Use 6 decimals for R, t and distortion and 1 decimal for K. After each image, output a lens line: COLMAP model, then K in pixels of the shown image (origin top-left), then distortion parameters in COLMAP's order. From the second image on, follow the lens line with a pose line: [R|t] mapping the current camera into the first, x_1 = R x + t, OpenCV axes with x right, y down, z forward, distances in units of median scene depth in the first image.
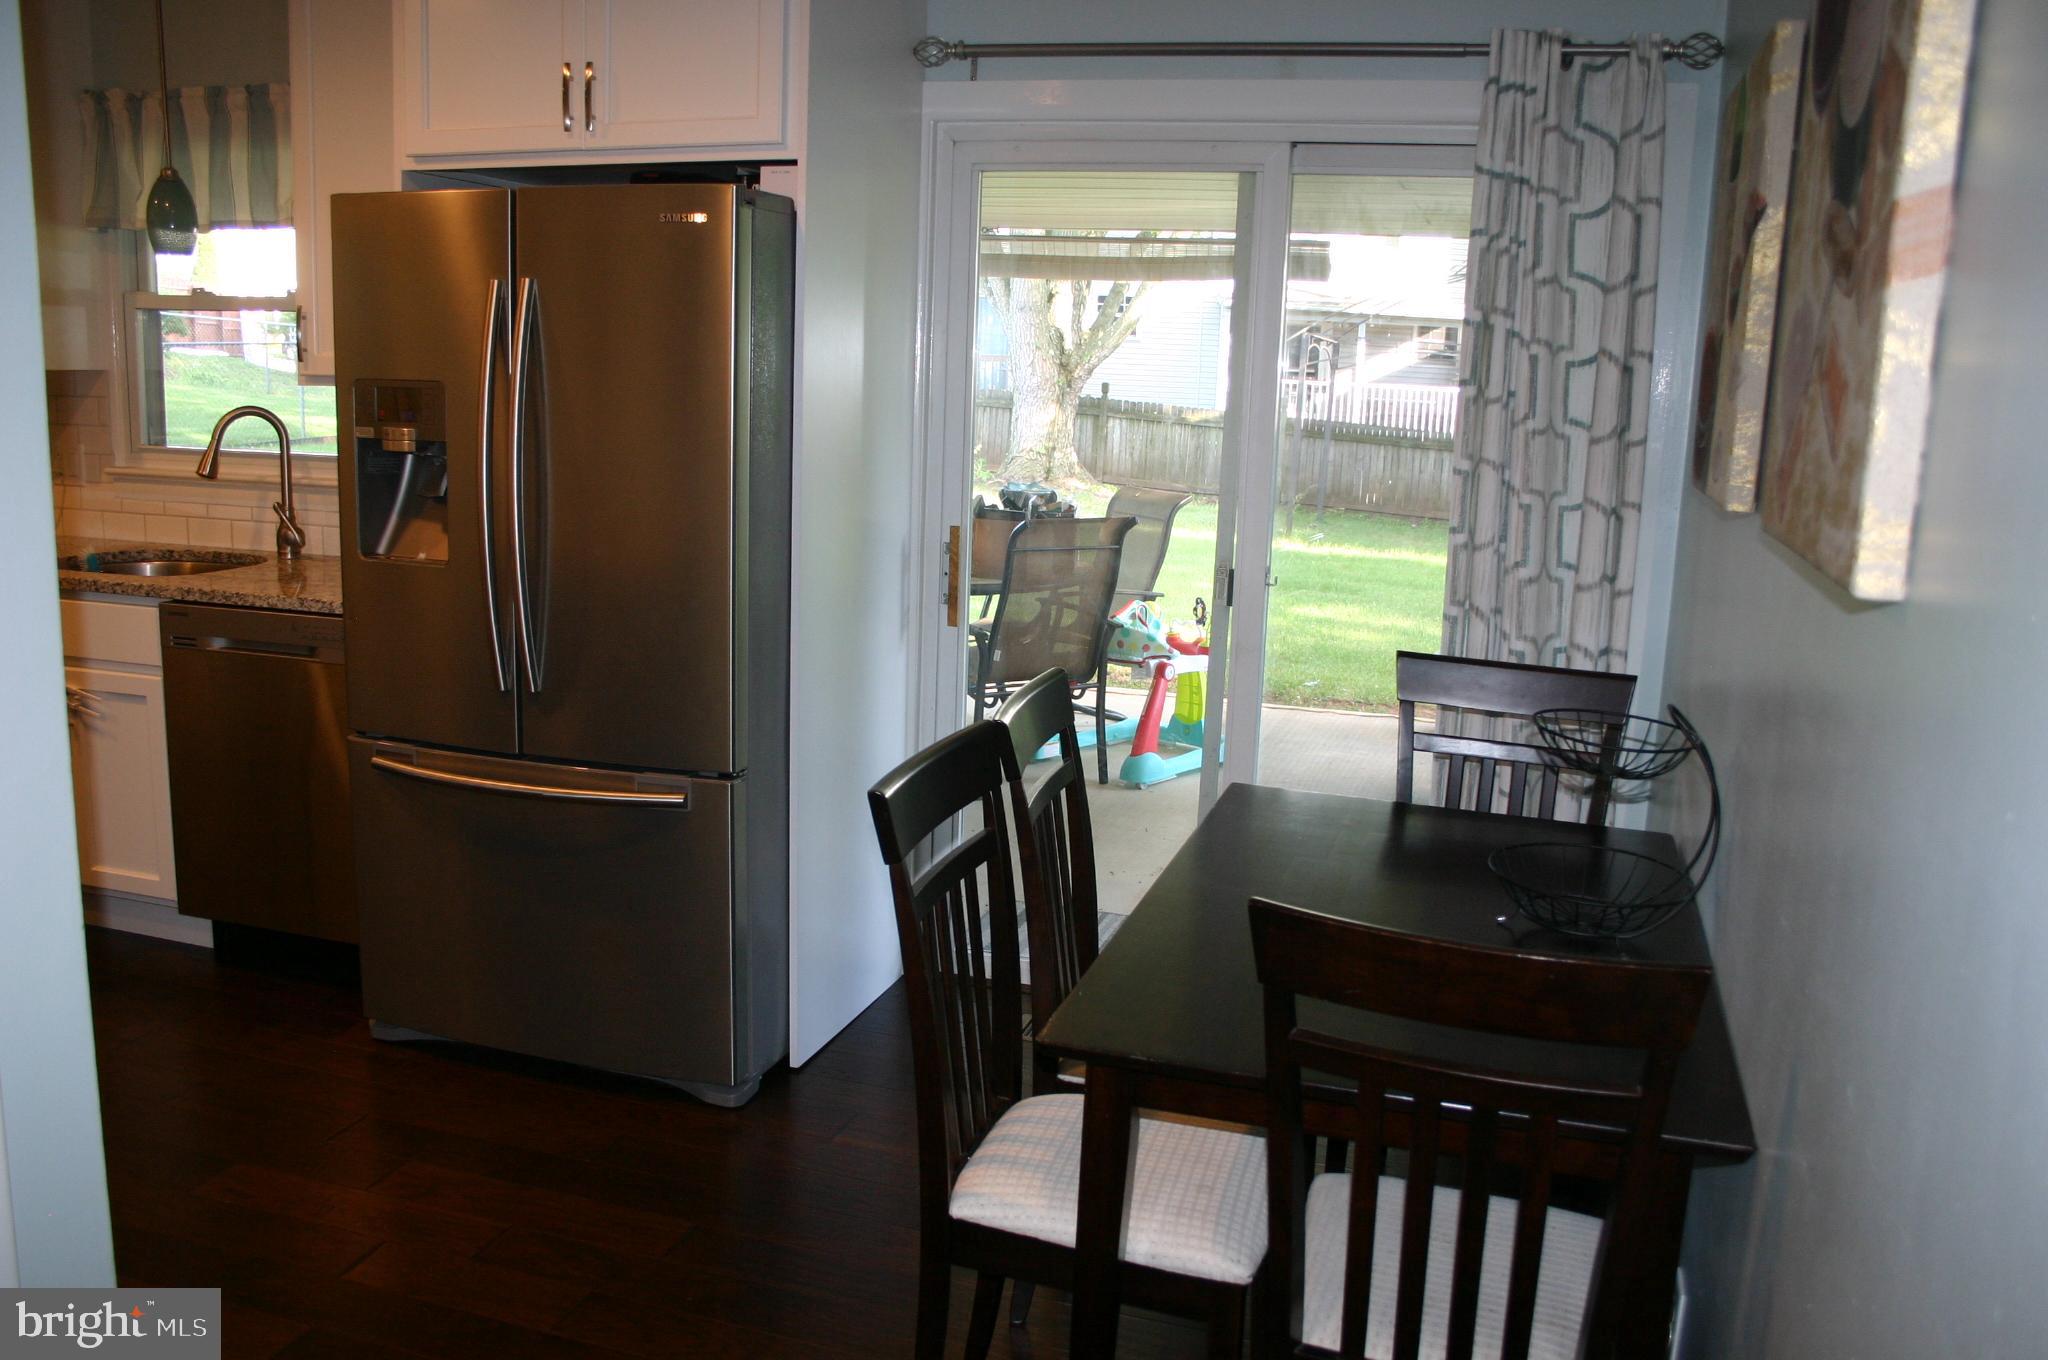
lens RADIAL K [[1641.6, 0, 1024.0], [0, 1641.6, 680.0], [0, 0, 1]] dist [-0.104101, 0.008638]
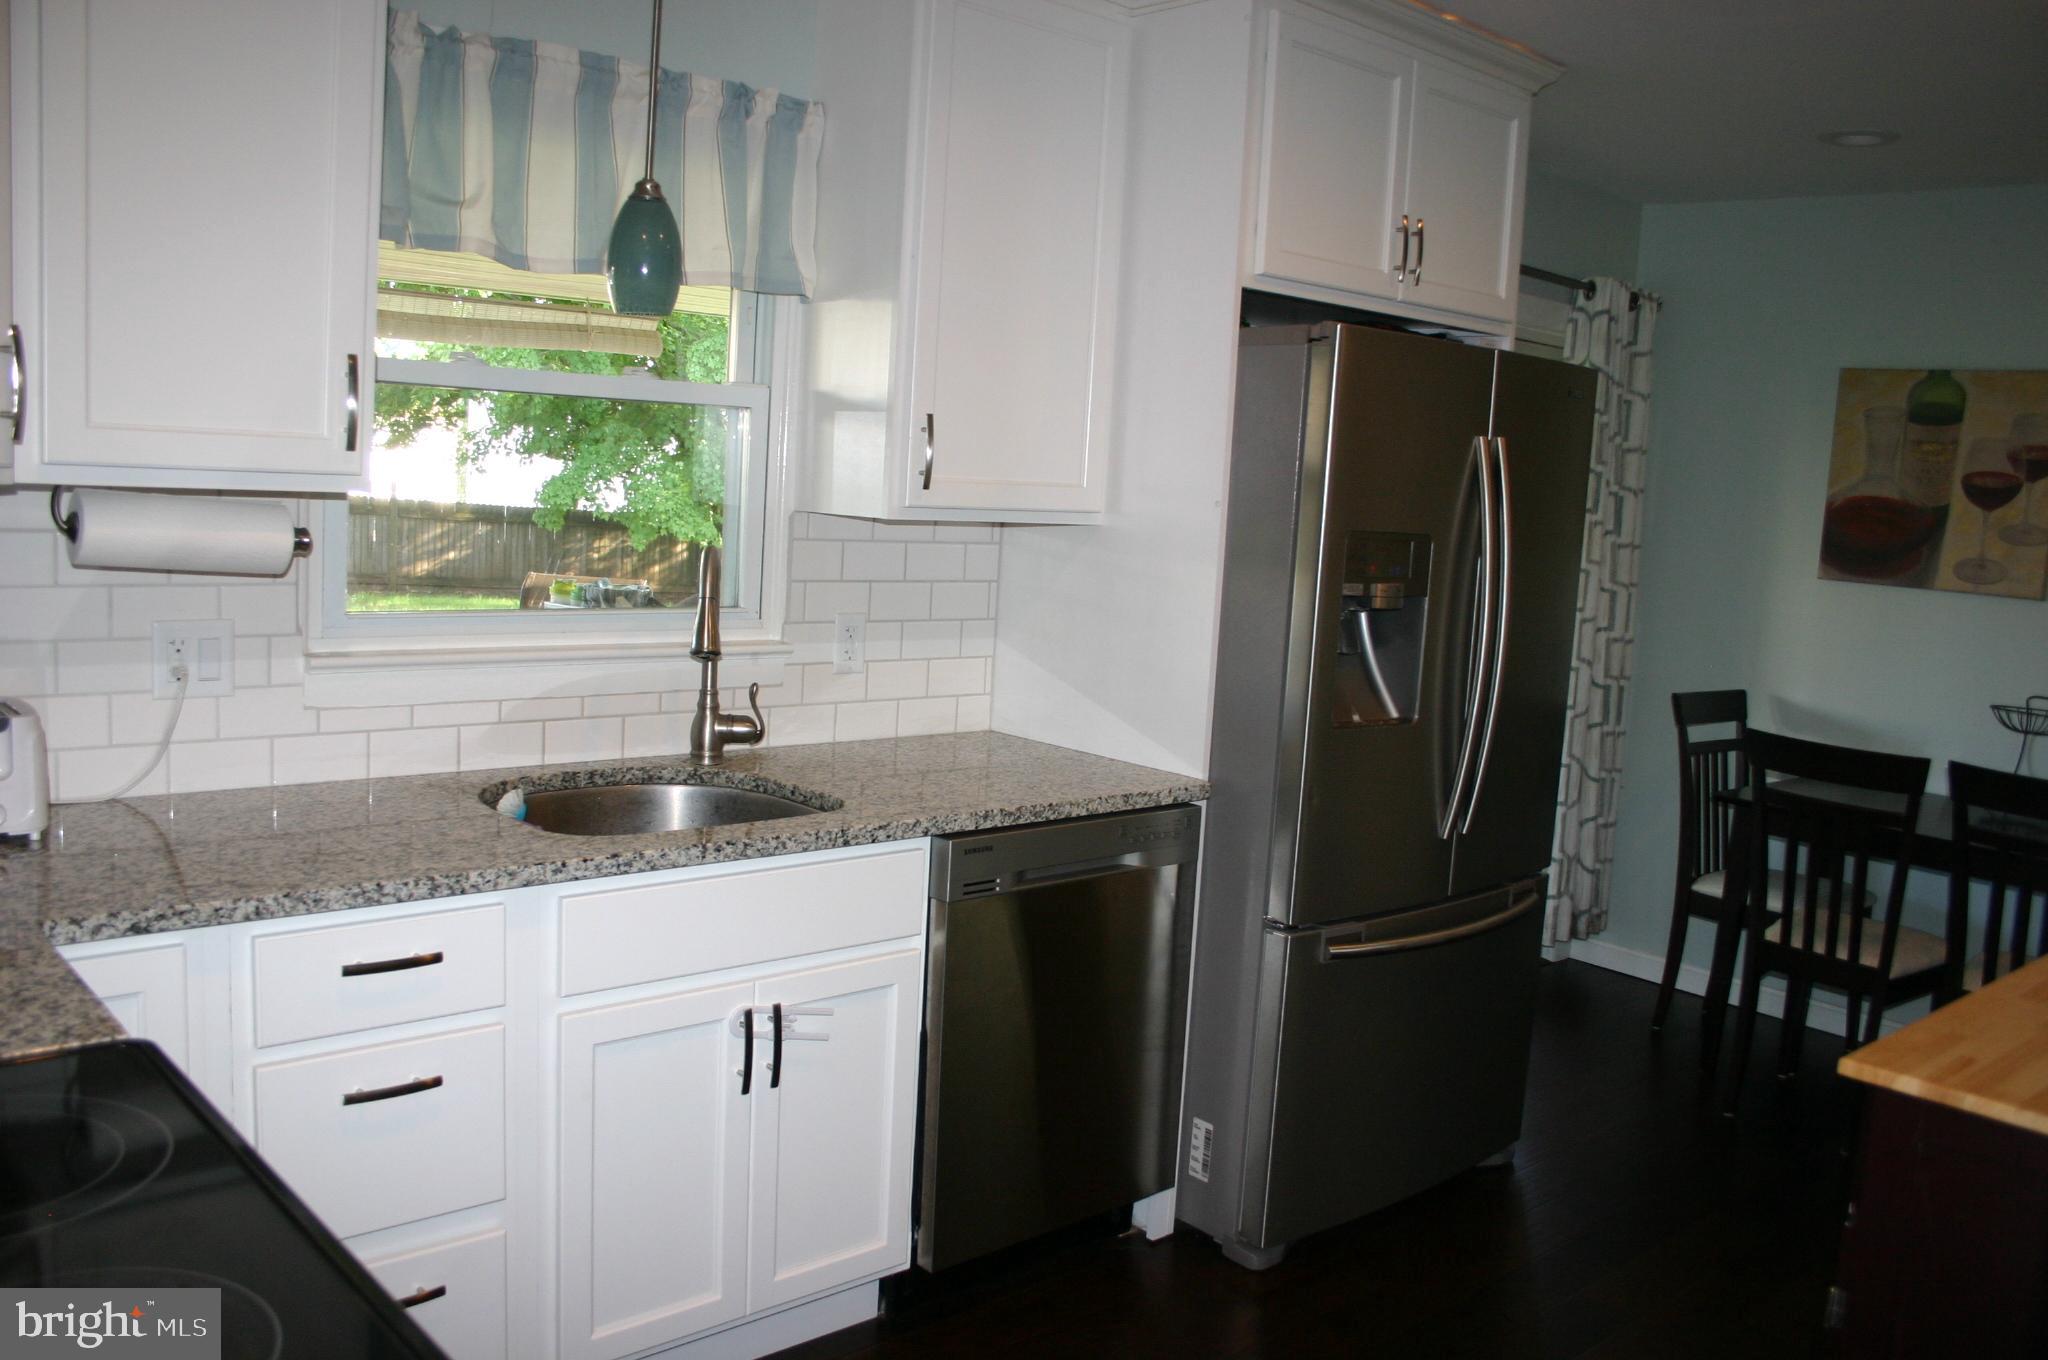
lens RADIAL K [[1720.5, 0, 1024.0], [0, 1720.5, 680.0], [0, 0, 1]] dist [-0.086407, 0.002184]
pose [[0.519393, -0.111061, 0.847288, -1.191187], [0.120874, 0.991097, 0.055815, -0.160999], [-0.845943, 0.073426, 0.528194, 0.582861]]
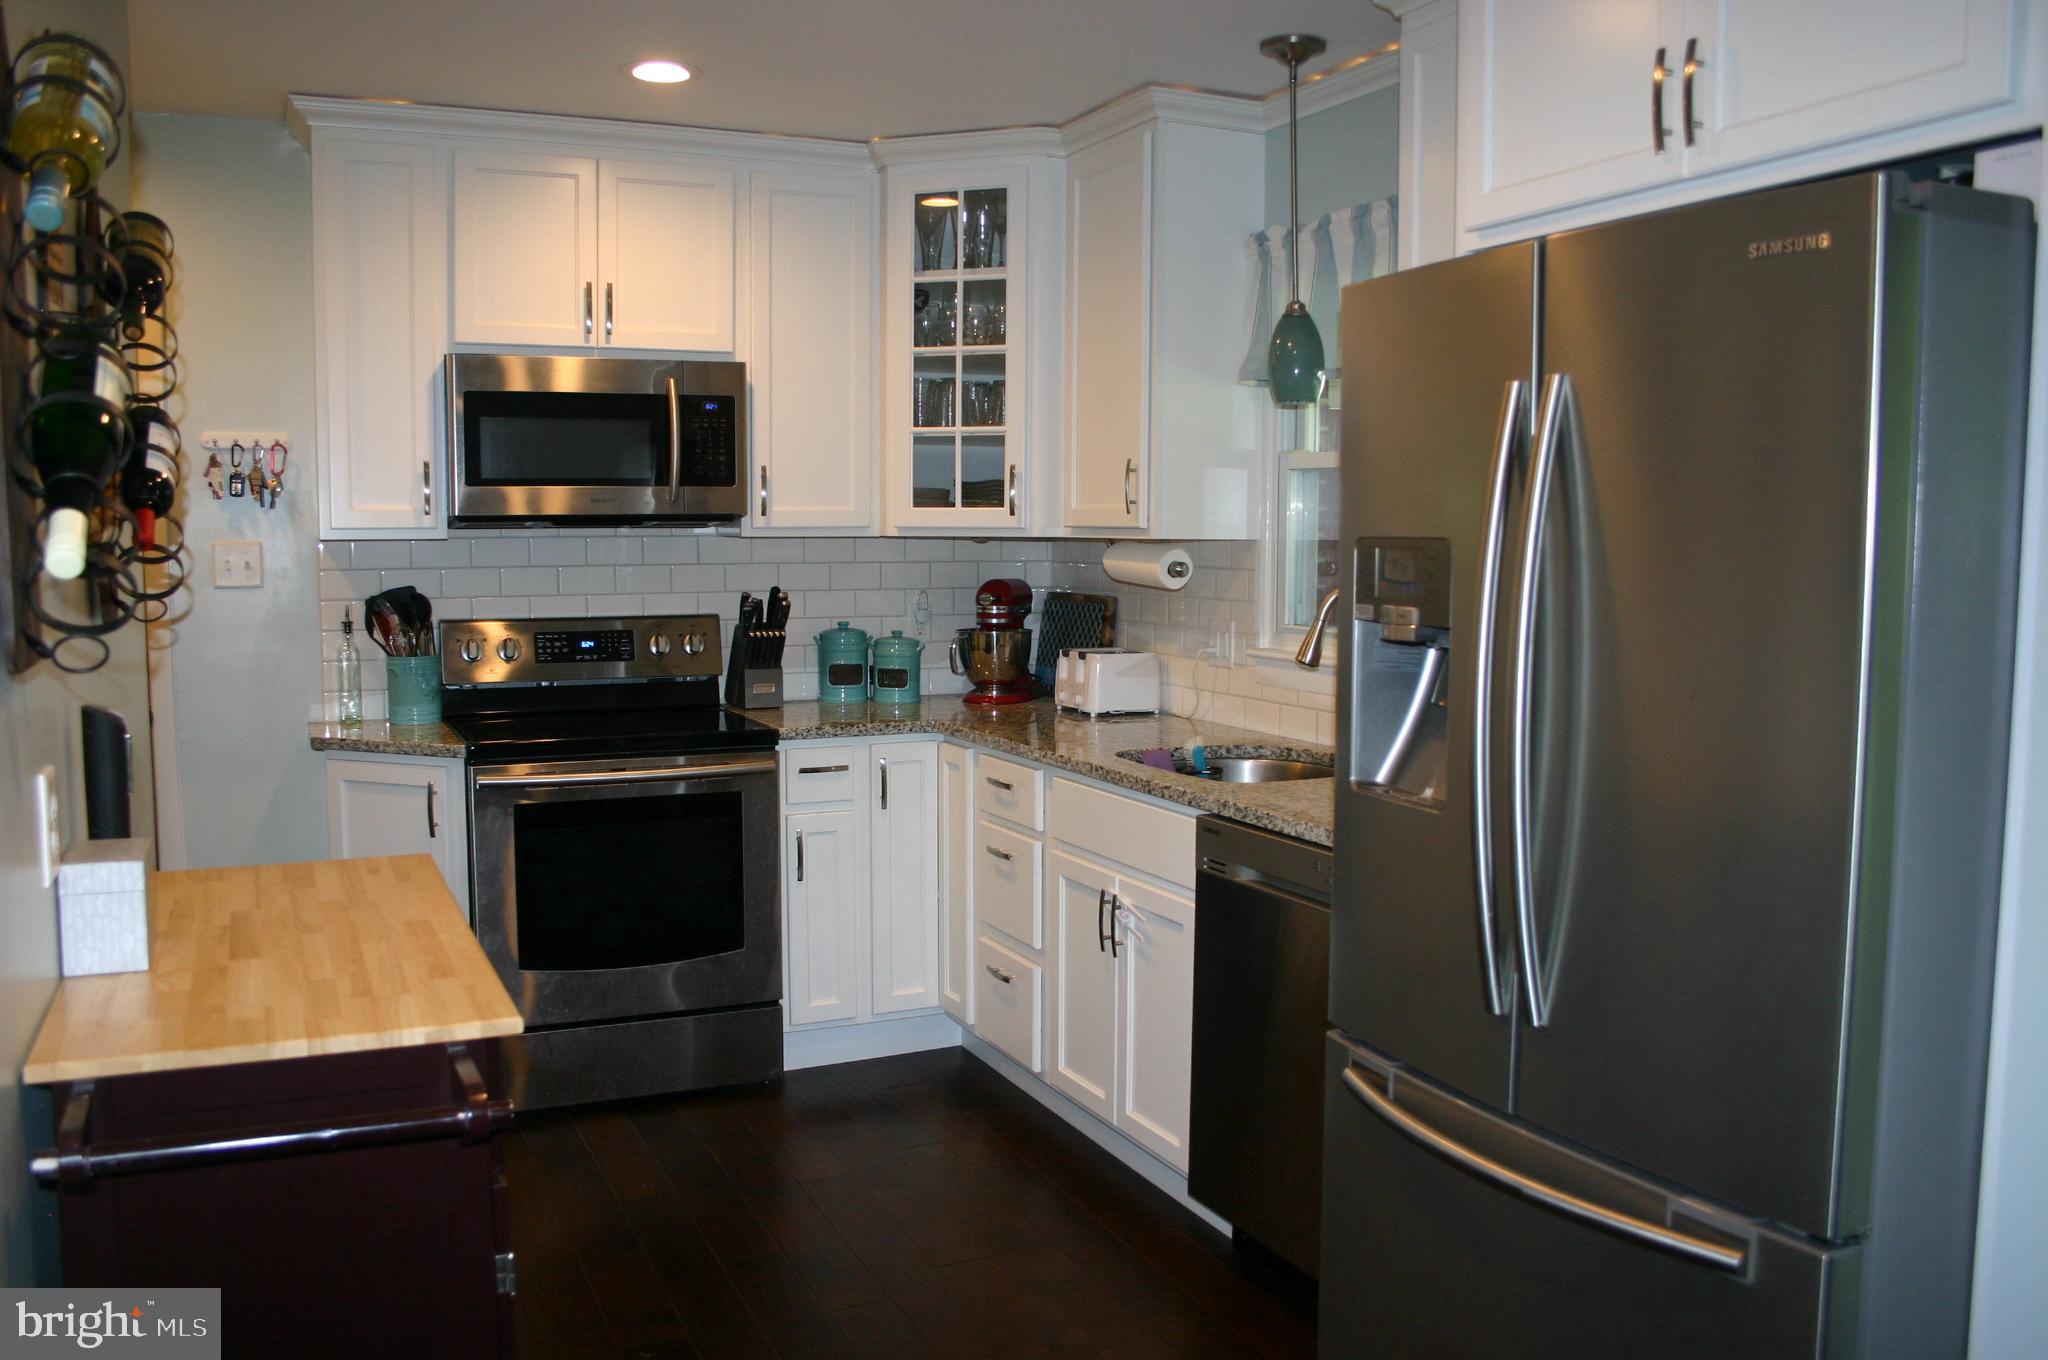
lens RADIAL K [[1641.6, 0, 1024.0], [0, 1641.6, 680.0], [0, 0, 1]] dist [-0.104101, 0.008638]
pose [[0.669984, 0.032530, -0.741663, 0.022140], [-0.118106, 0.990986, -0.063227, -0.054903], [0.732921, 0.129956, 0.667787, 0.370611]]
